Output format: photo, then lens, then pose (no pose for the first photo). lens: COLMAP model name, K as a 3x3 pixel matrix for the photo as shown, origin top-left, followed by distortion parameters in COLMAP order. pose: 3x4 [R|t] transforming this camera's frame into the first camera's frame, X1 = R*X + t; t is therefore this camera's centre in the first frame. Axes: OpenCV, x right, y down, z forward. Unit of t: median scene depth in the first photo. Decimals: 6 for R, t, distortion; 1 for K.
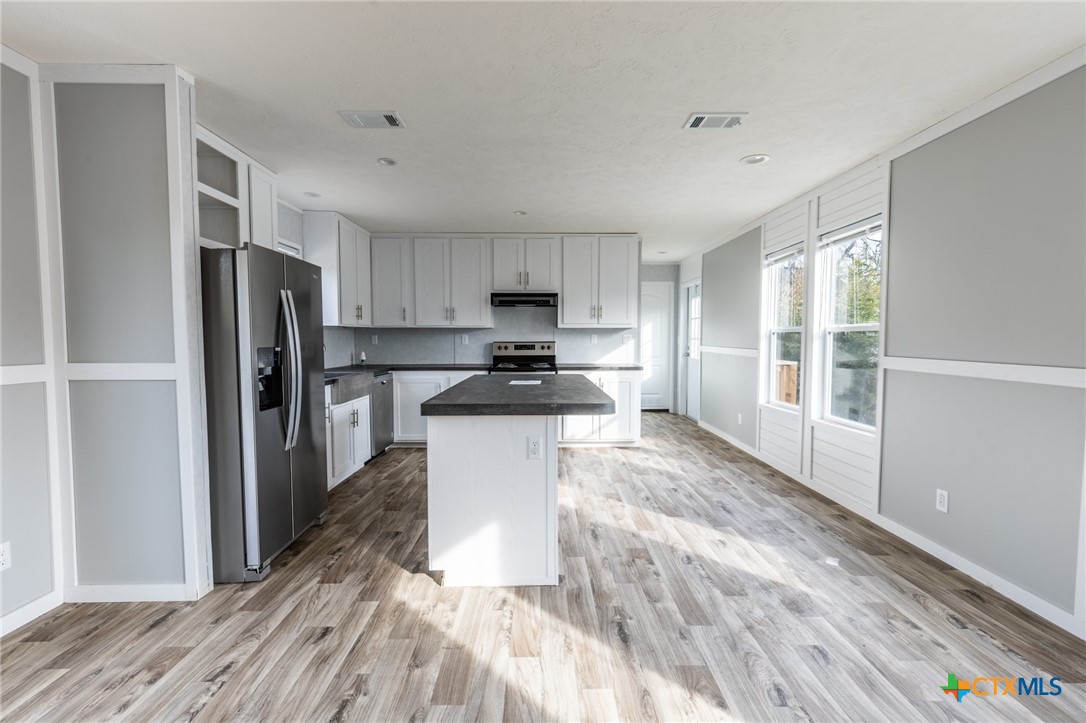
lens RADIAL K [[487.3, 0, 550.5], [0, 487.3, 365.5], [0, 0, 1]] dist [0.003320, -0.000130]
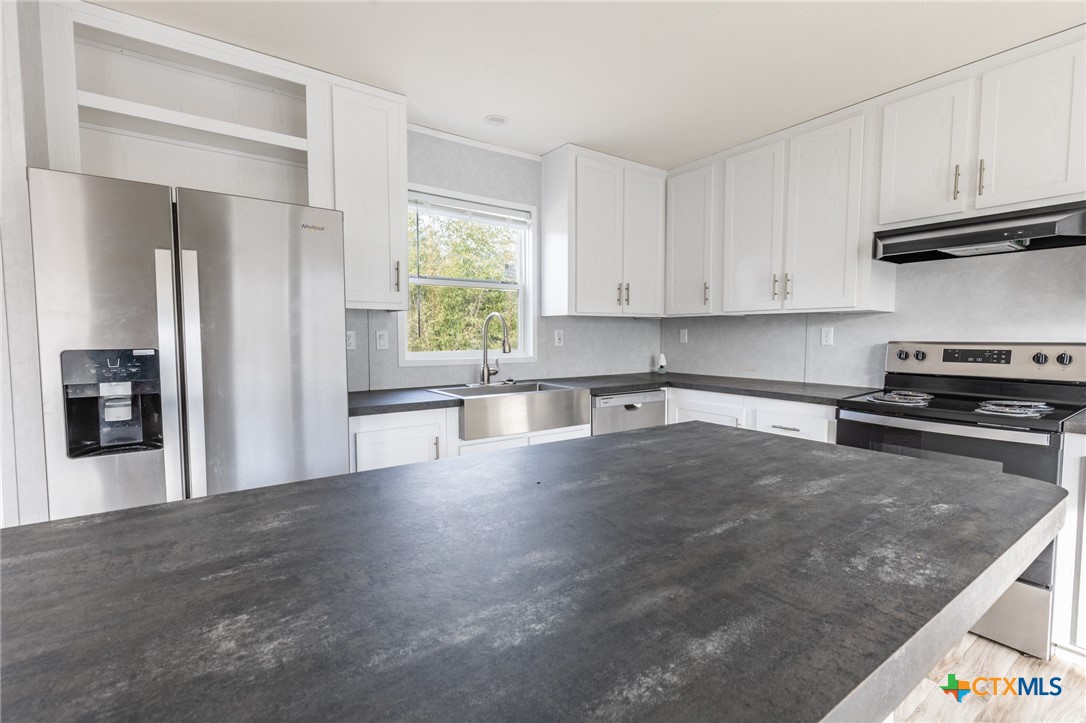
lens RADIAL K [[487.3, 0, 538.8], [0, 487.3, 360.8], [0, 0, 1]] dist [0.003320, -0.000130]
pose [[0.550102, 0.046271, -0.833815, 0.084902], [-0.047322, 0.998587, 0.024194, -0.026348], [0.833756, 0.026149, 0.551514, 0.483593]]
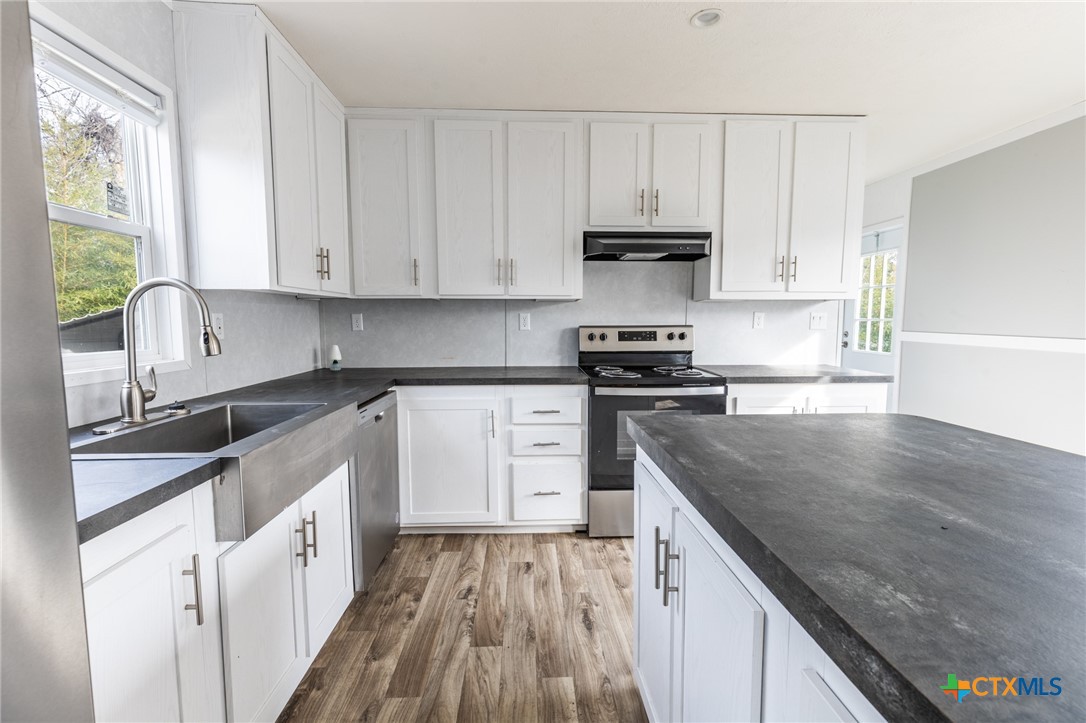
lens RADIAL K [[487.3, 0, 548.2], [0, 487.3, 363.3], [0, 0, 1]] dist [0.003320, -0.000130]
pose [[0.999686, -0.002684, 0.024915, -0.167212], [0.001892, 0.999494, 0.031747, -0.024545], [-0.024987, -0.031690, 0.999185, 0.464152]]
